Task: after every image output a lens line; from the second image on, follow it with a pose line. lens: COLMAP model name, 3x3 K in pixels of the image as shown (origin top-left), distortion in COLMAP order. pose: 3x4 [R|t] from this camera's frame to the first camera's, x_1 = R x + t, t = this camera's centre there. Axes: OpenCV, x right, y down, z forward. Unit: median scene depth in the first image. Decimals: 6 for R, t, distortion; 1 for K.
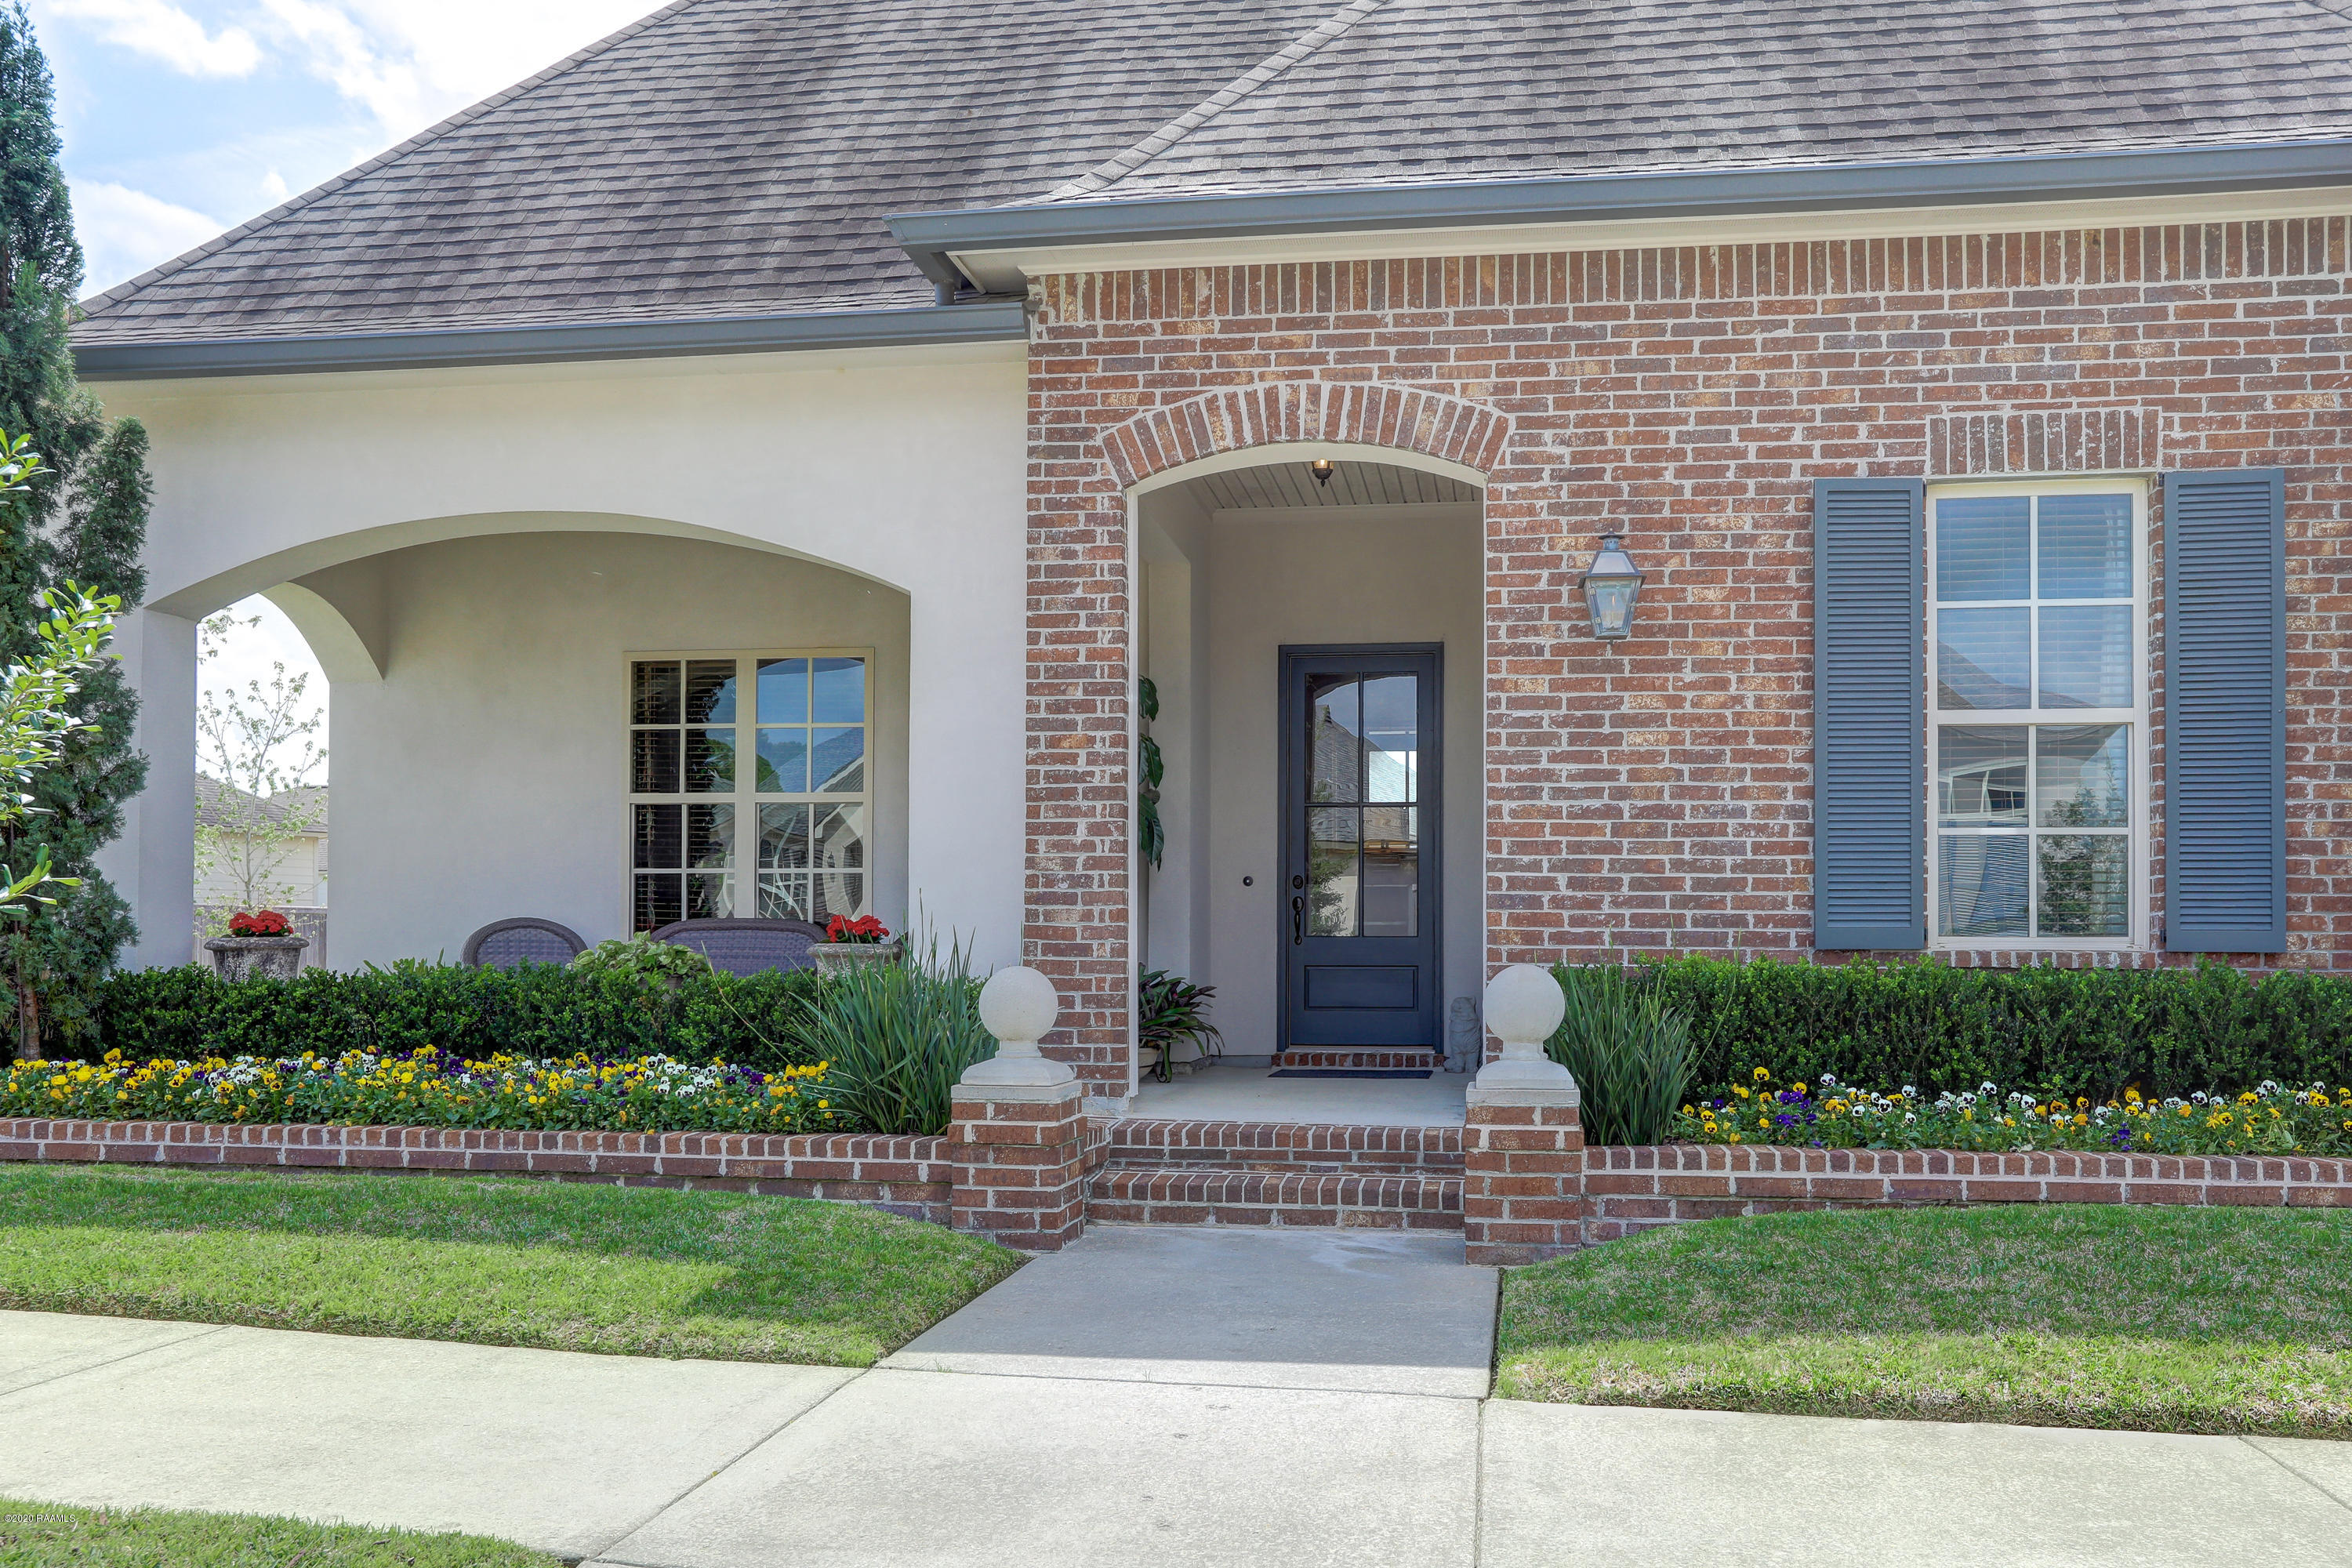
lens RADIAL K [[2227.4, 0, 1111.2], [0, 2227.4, 767.9], [0, 0, 1]] dist [0.000685, 0.000000]
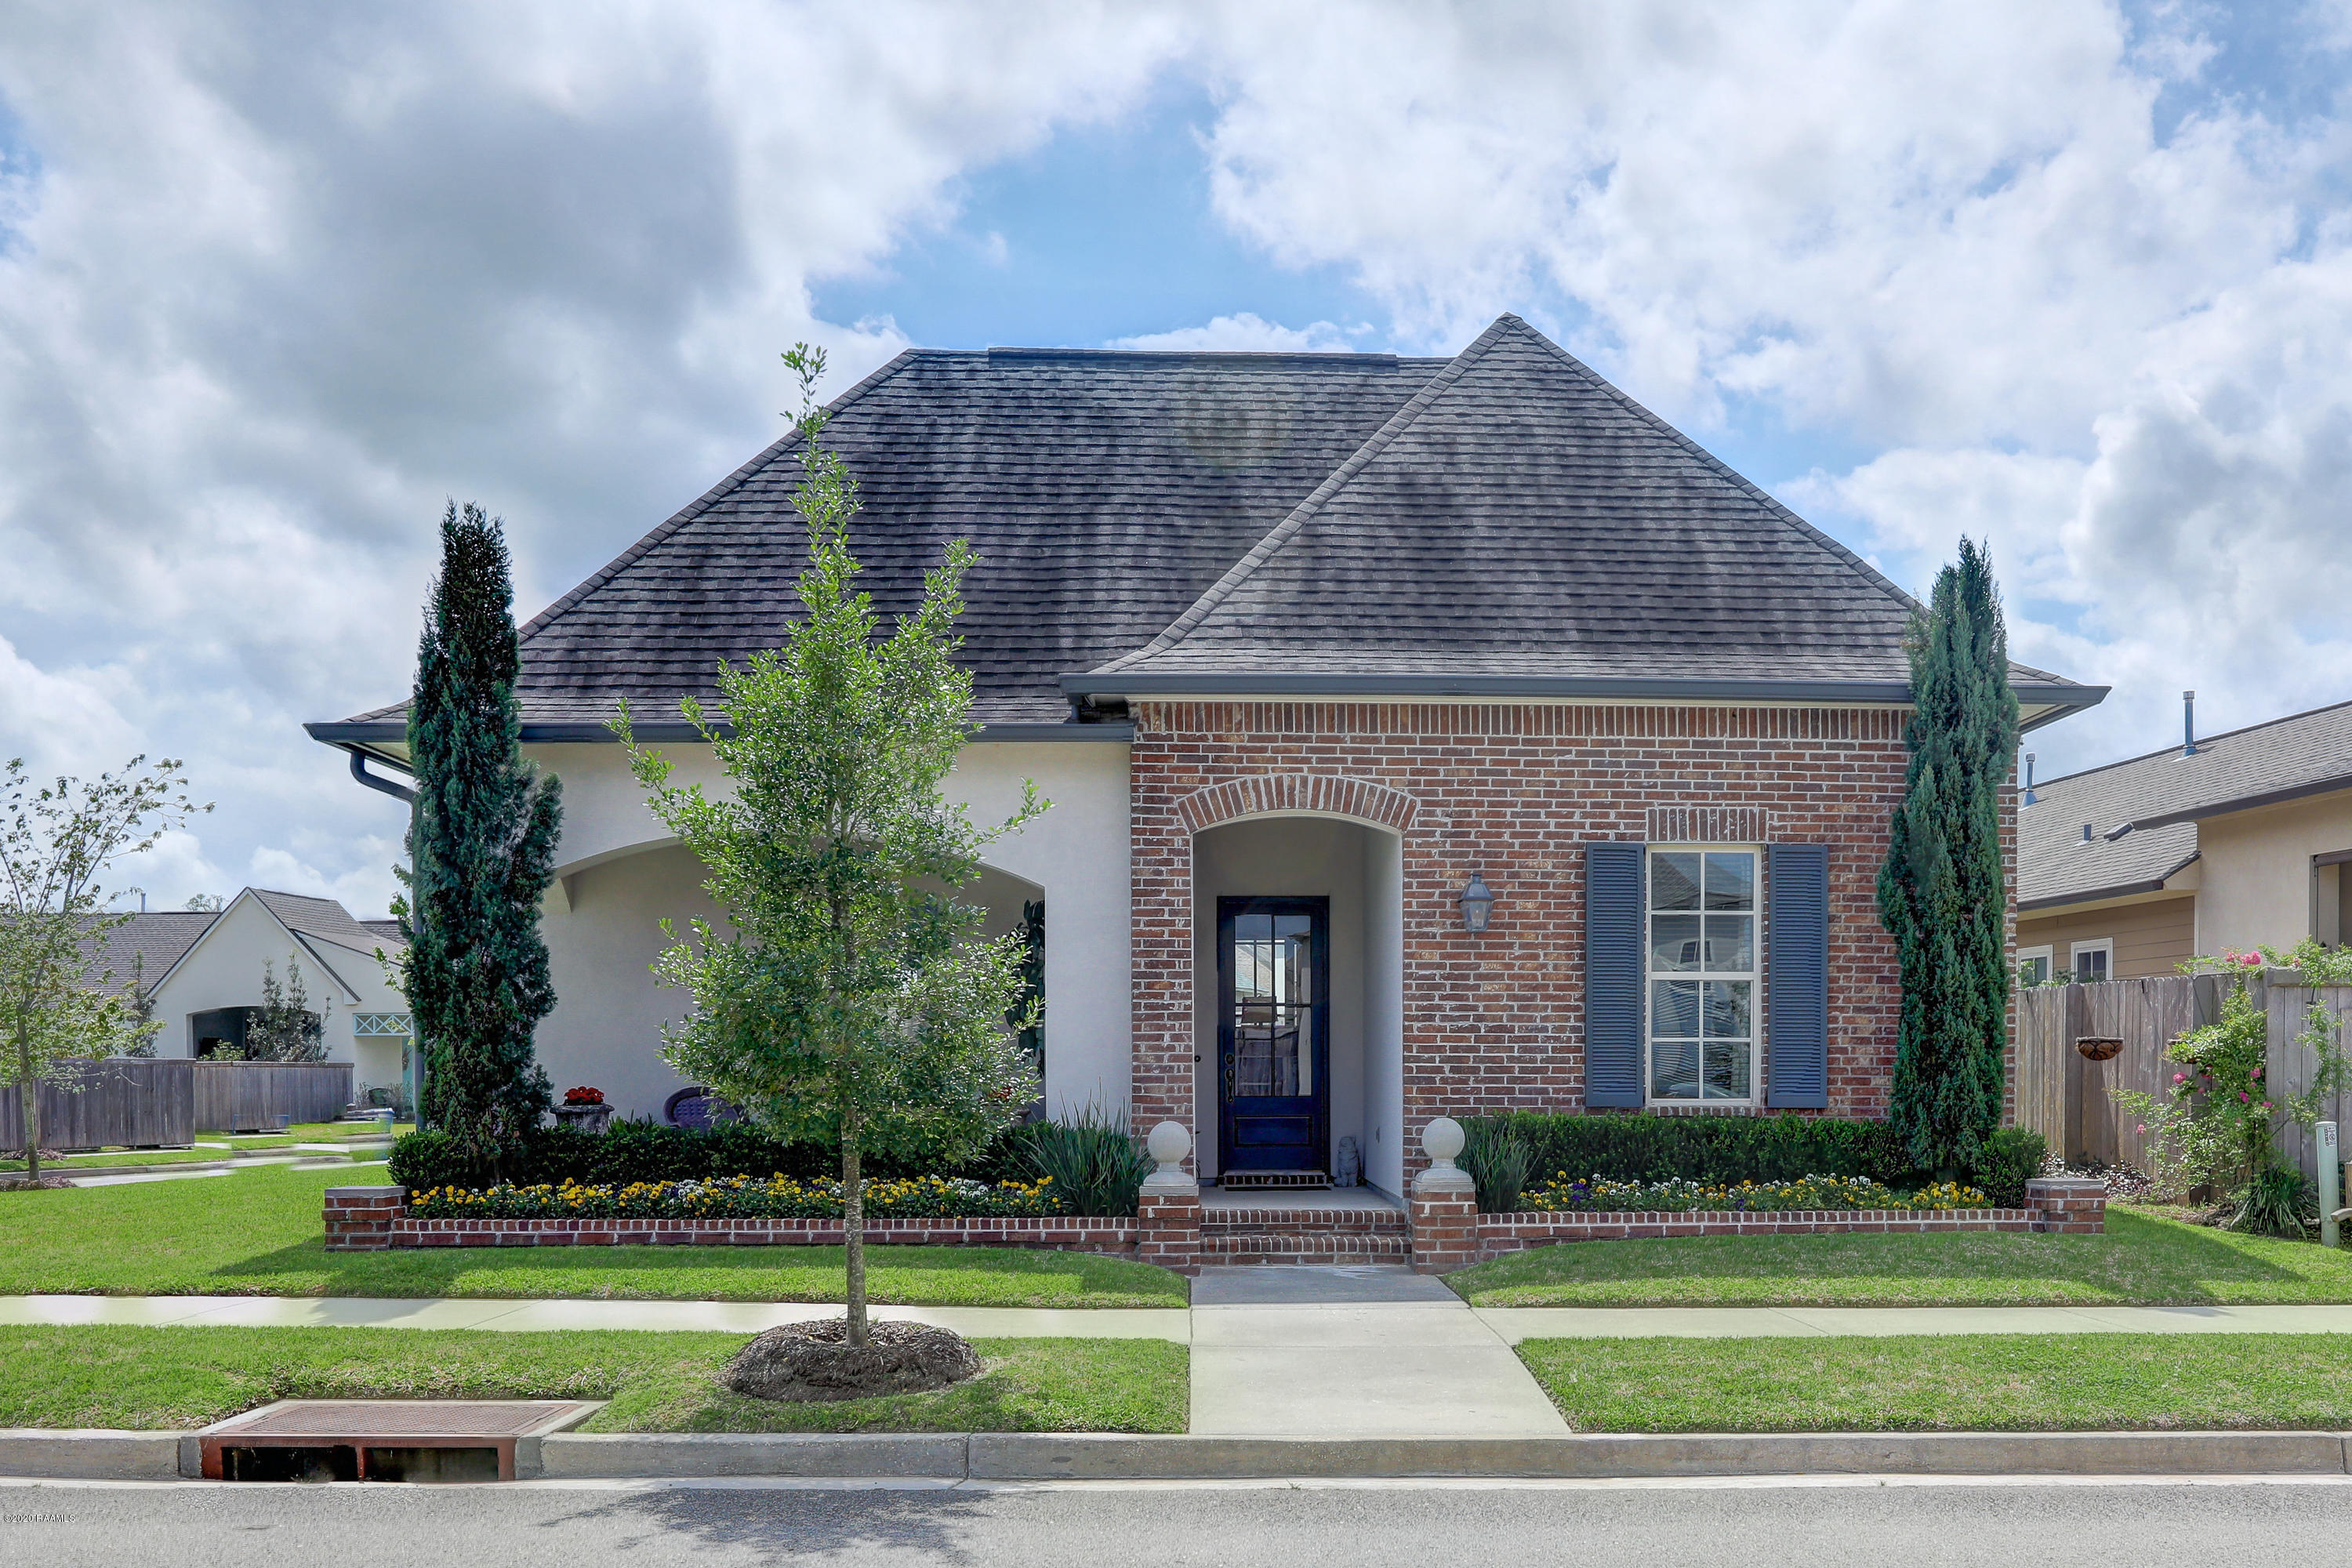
lens RADIAL K [[2920.9, 0, 1162.3], [0, 2920.9, 769.6], [0, 0, 1]] dist [-0.012108, 0.000000]
pose [[0.980912, 0.012650, 0.194042, -0.463149], [-0.008195, 0.999685, -0.023743, -0.127115], [-0.194281, 0.021699, 0.980706, -1.206039]]
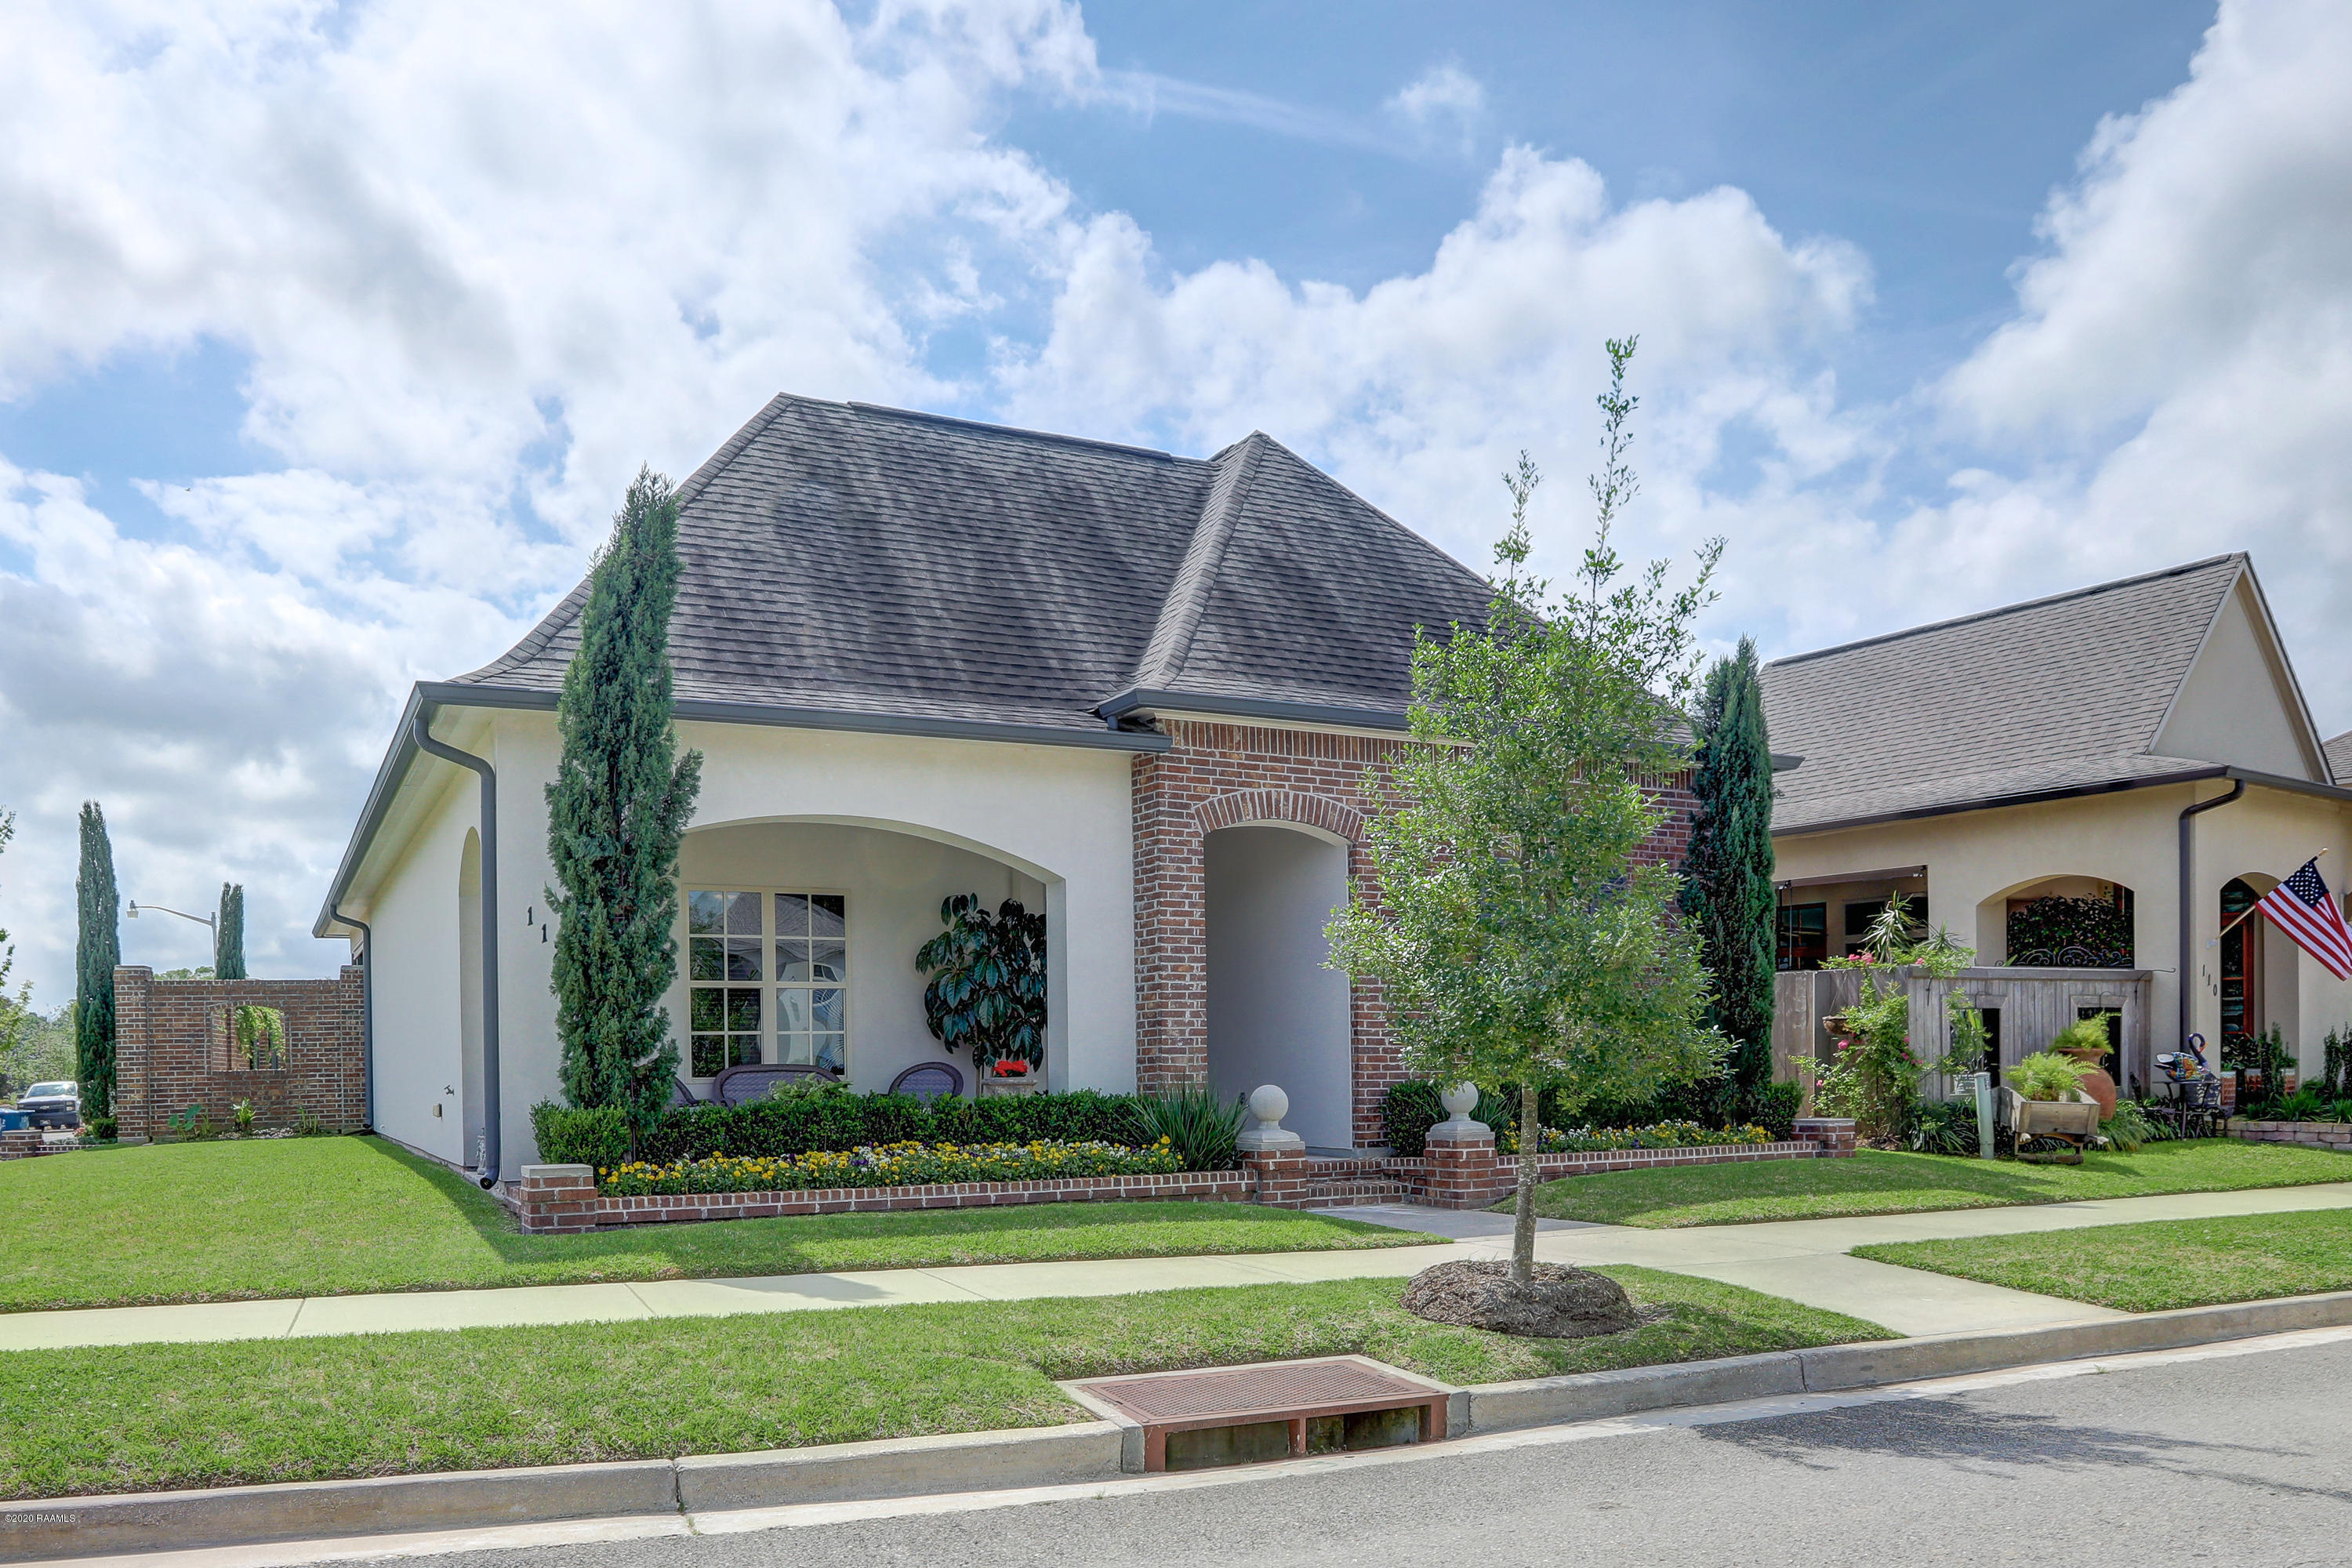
lens RADIAL K [[2165.9, 0, 1178.8], [0, 2165.9, 807.3], [0, 0, 1]] dist [-0.031986, 0.022762]
pose [[0.750023, 0.063080, 0.658397, -1.302210], [-0.033532, 0.997788, -0.057398, -0.044654], [-0.660561, 0.020972, 0.750479, -0.408118]]
